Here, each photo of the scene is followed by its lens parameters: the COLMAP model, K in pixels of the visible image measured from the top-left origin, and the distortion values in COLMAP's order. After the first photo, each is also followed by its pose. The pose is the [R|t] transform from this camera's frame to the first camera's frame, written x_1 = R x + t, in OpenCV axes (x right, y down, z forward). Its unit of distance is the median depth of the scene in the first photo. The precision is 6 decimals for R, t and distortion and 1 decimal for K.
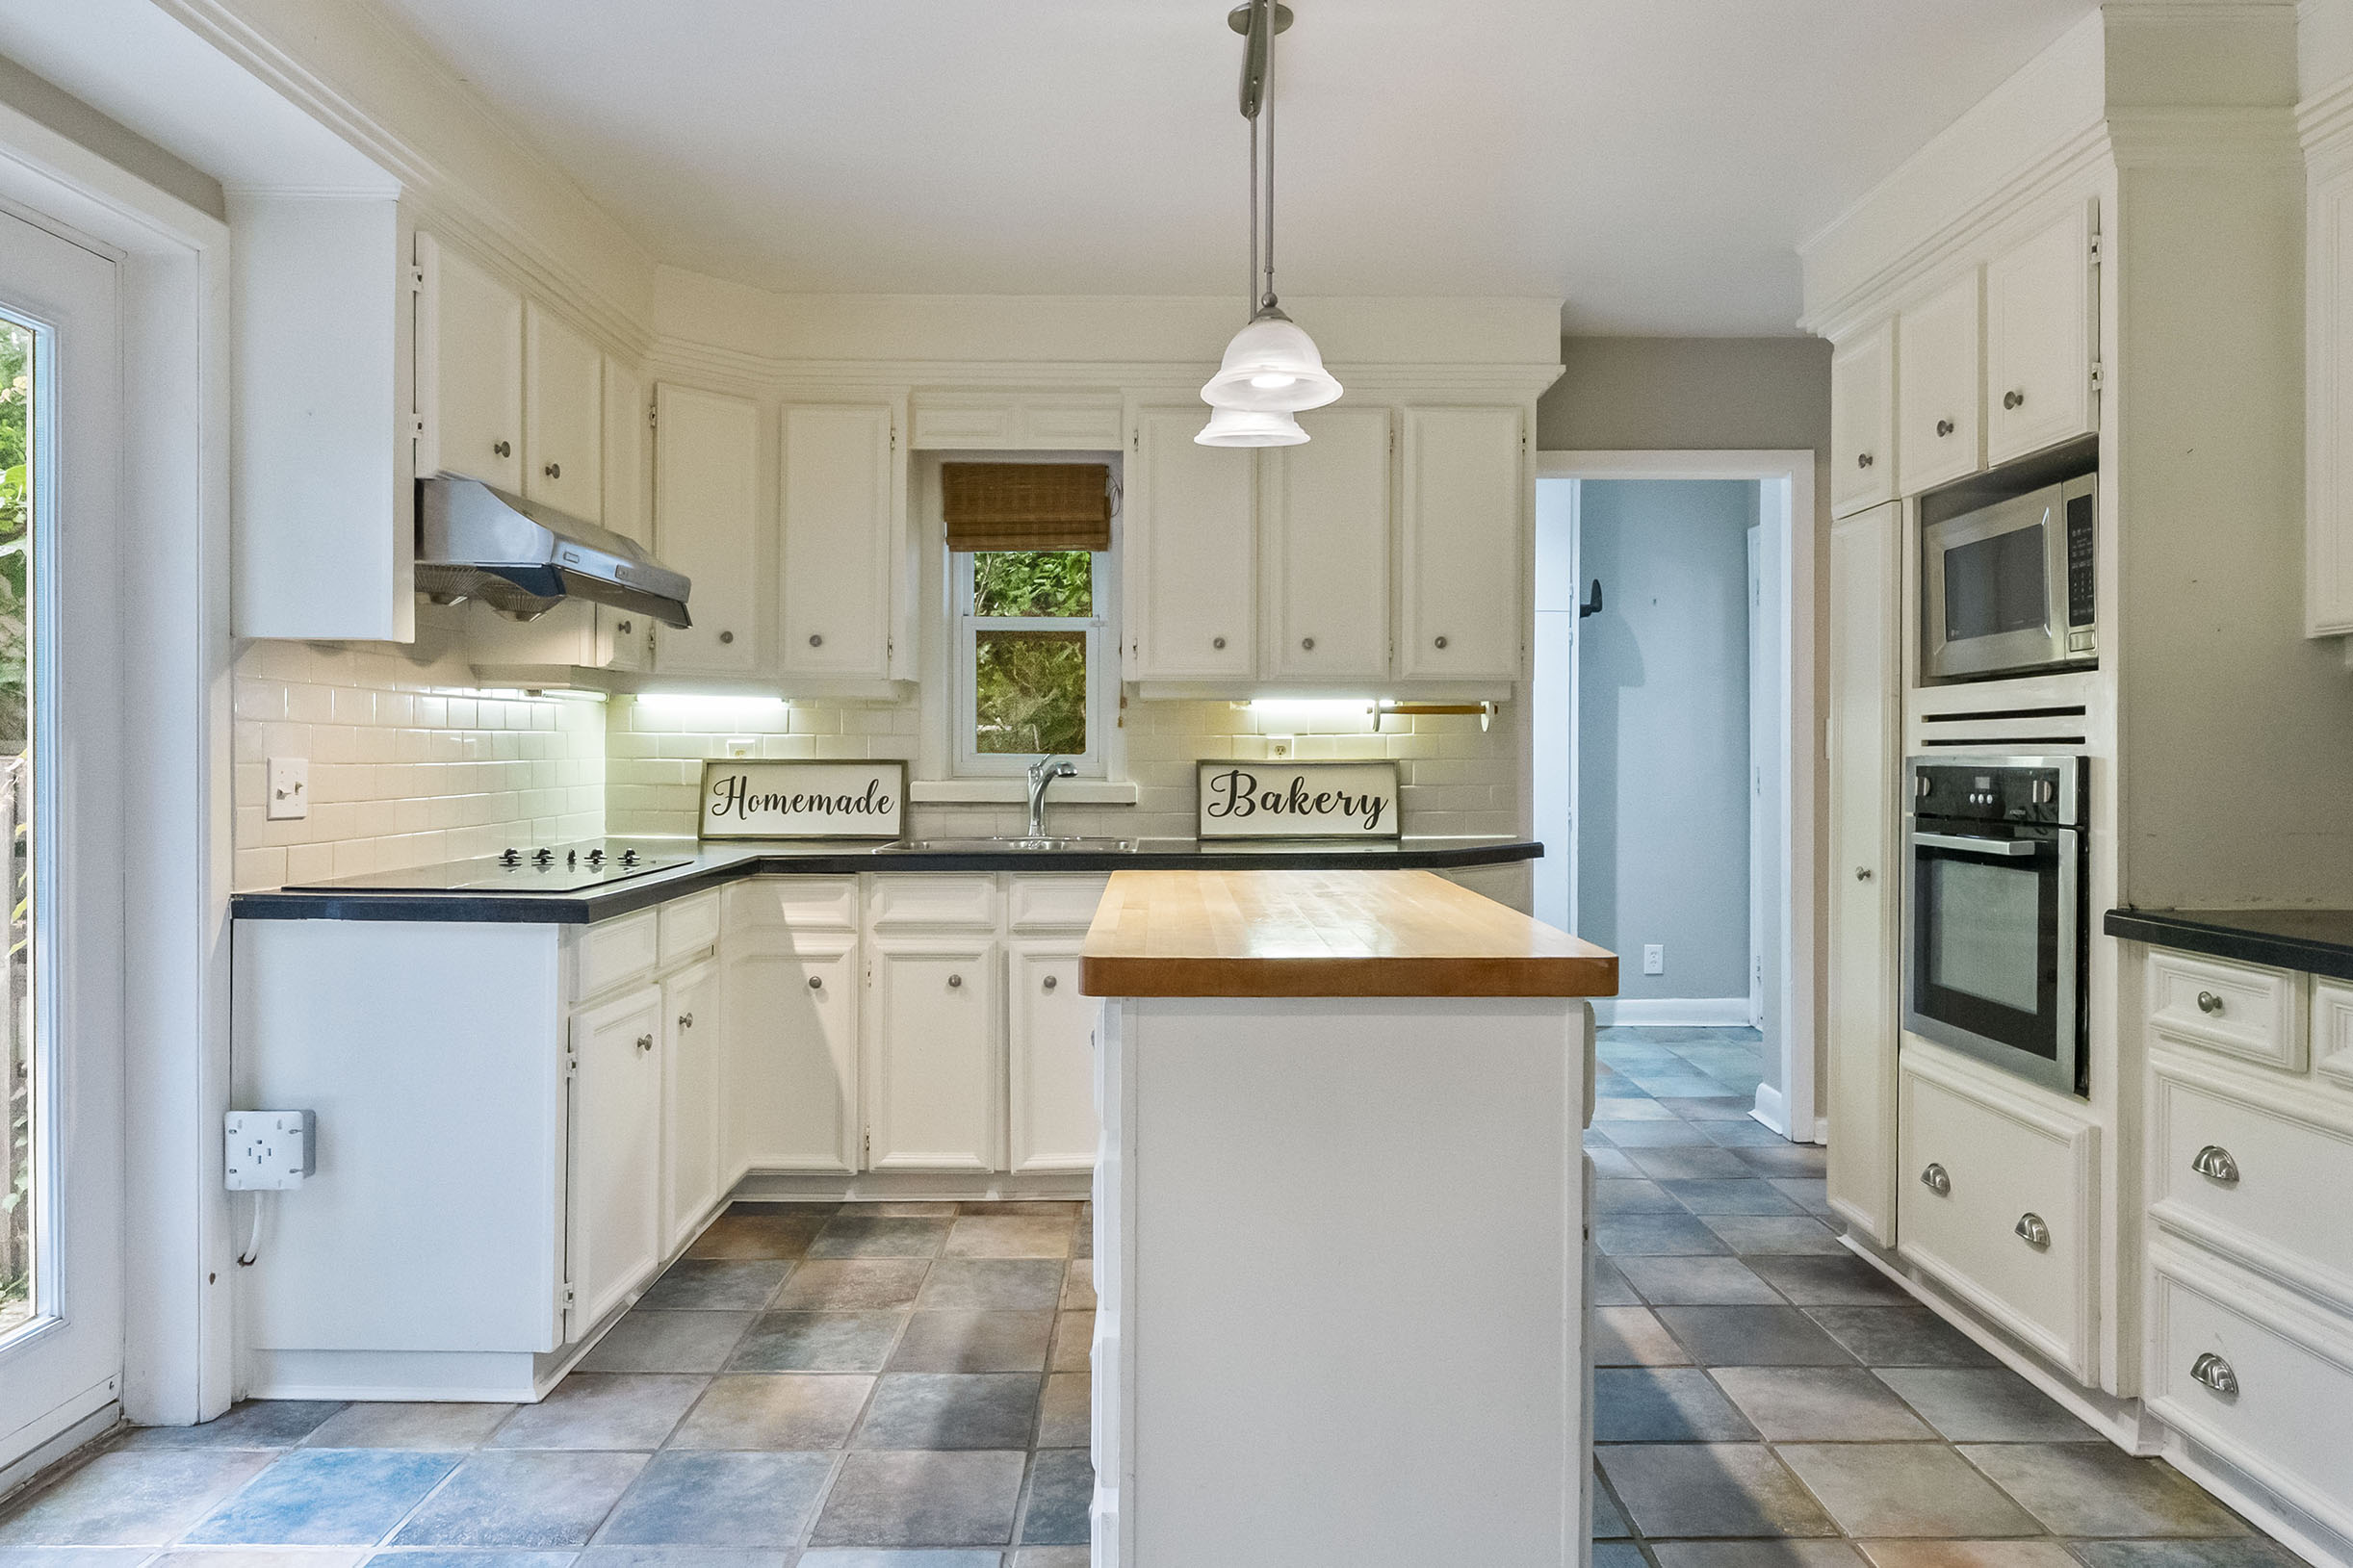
lens RADIAL K [[1458.7, 0, 1185.3], [0, 1458.7, 756.4], [0, 0, 1]] dist [-0.001101, -0.000893]
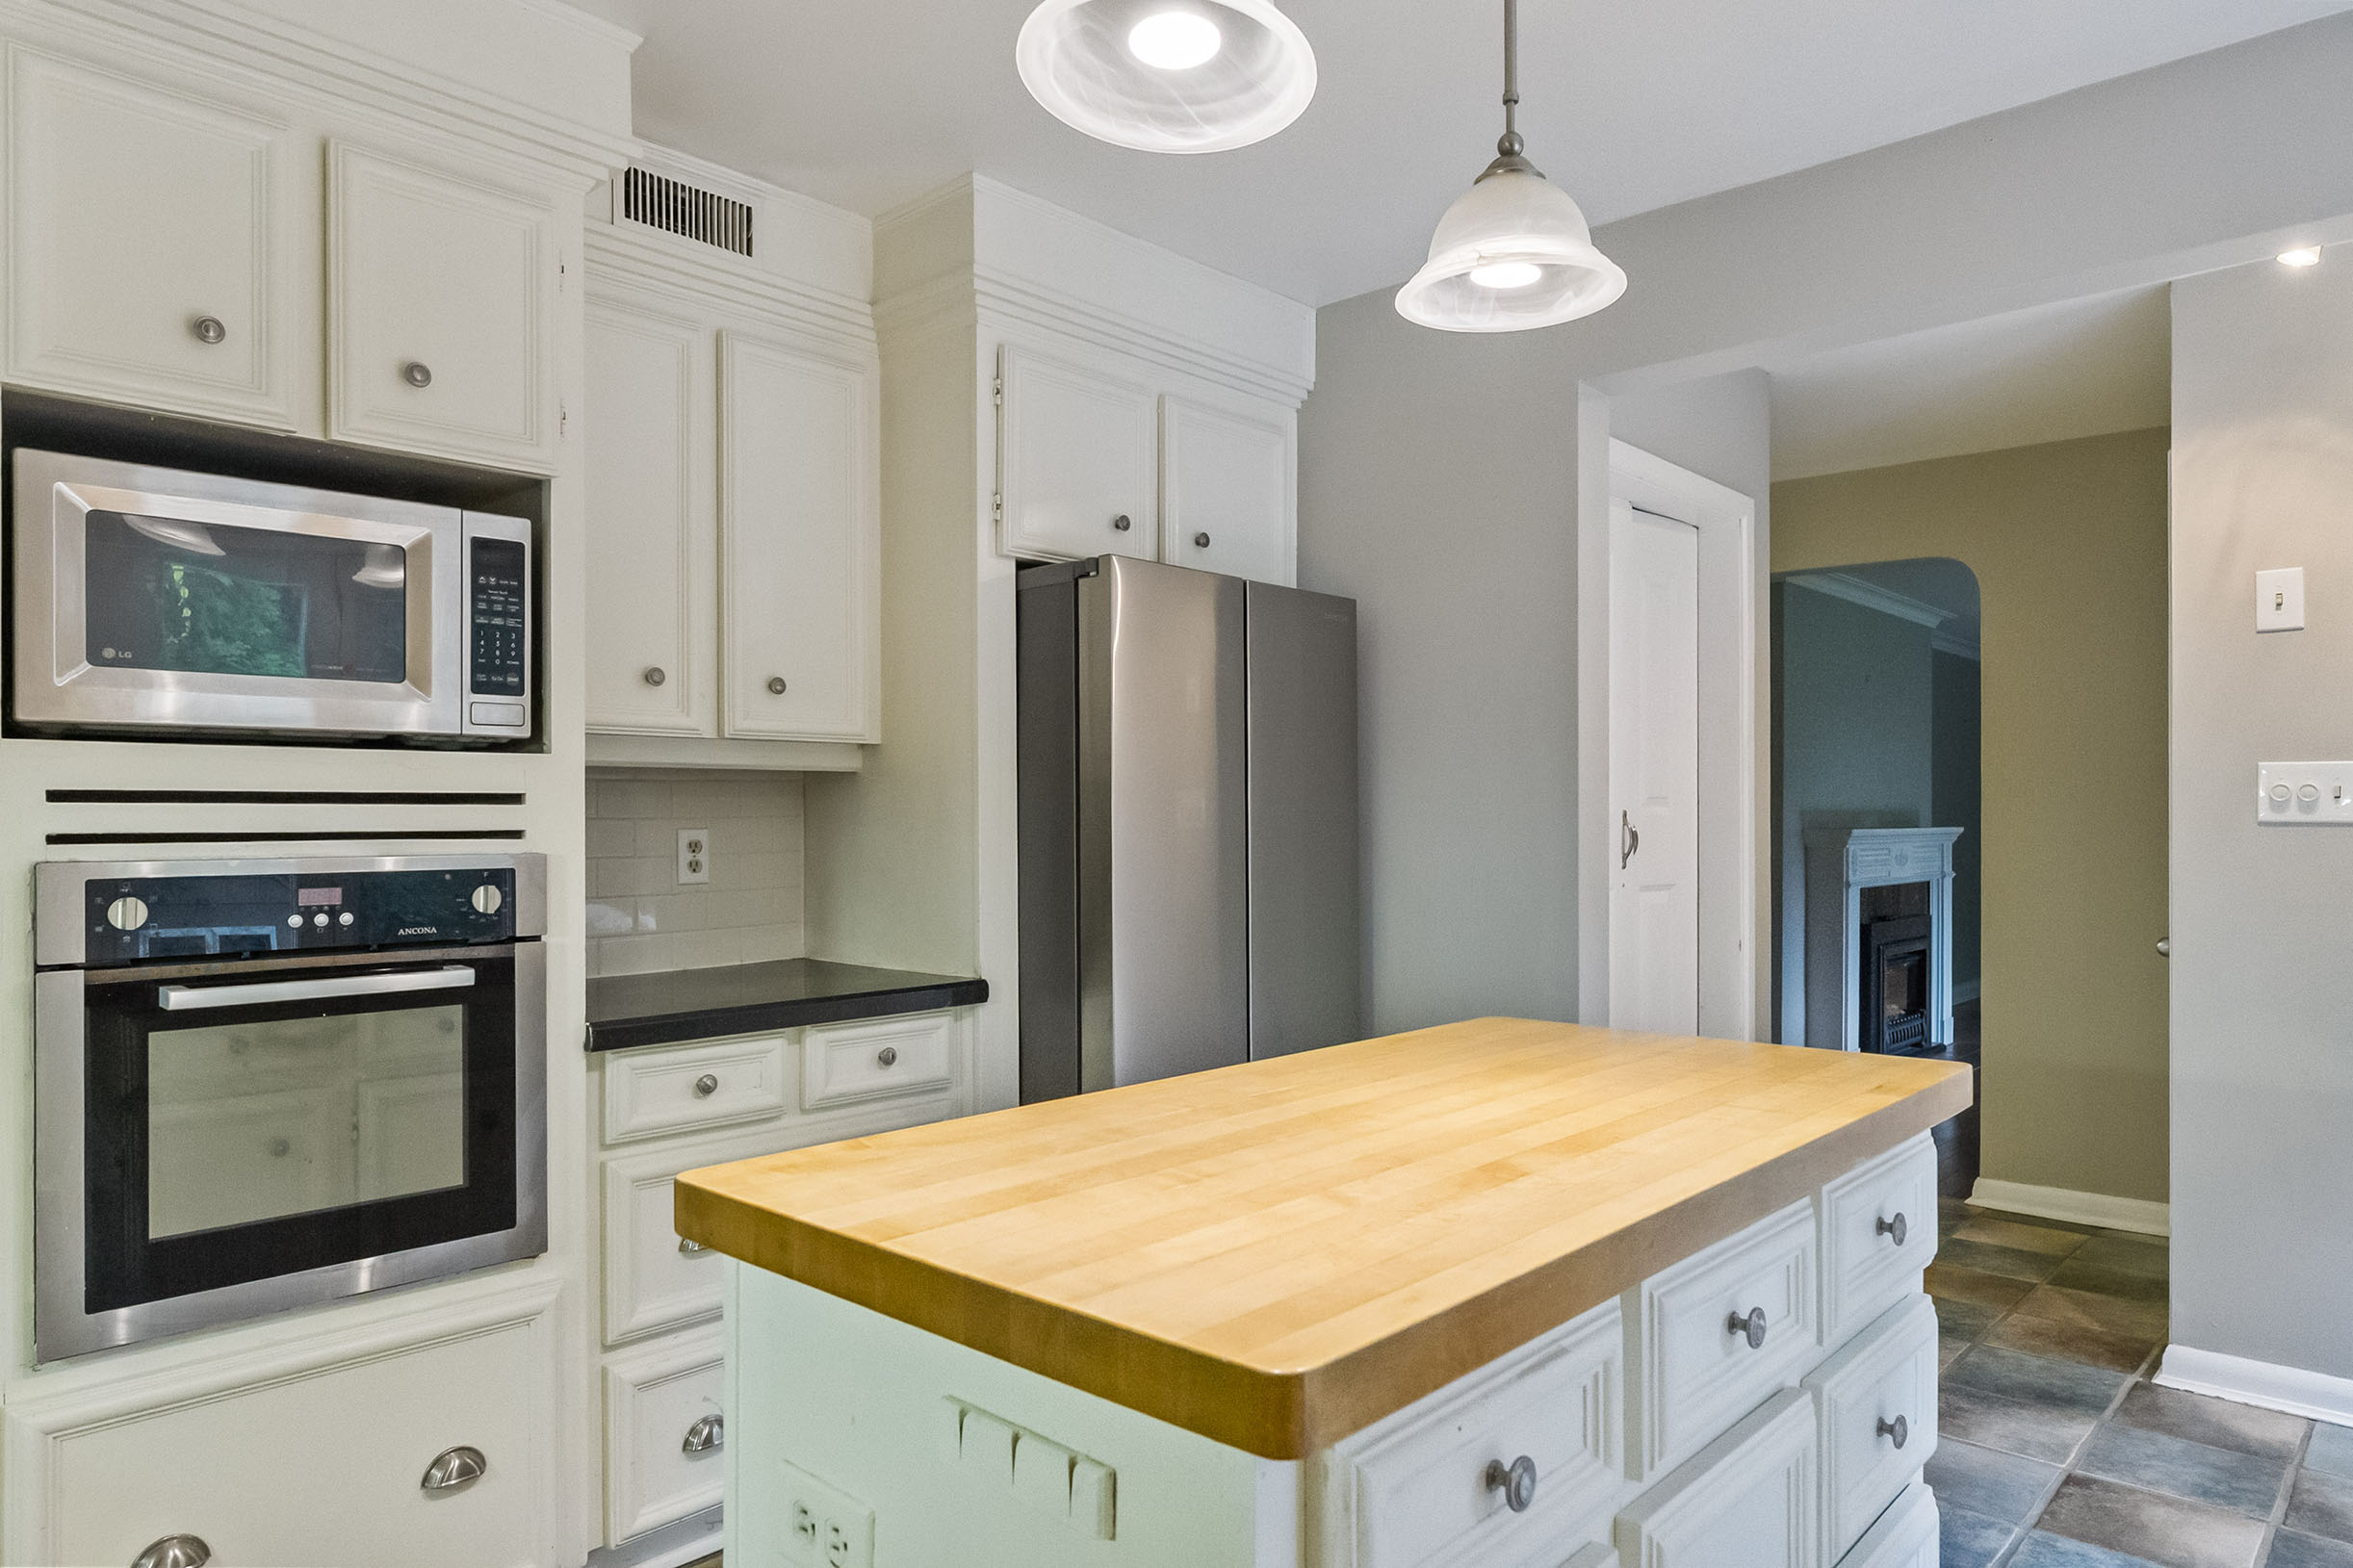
lens RADIAL K [[1471.1, 0, 1175.9], [0, 1471.1, 828.0], [0, 0, 1]] dist [-0.002461, -0.001110]
pose [[-0.721371, -0.003336, 0.692541, -0.234725], [0.002483, 0.999970, 0.007403, -0.019587], [-0.692545, 0.007060, -0.721340, 1.314720]]
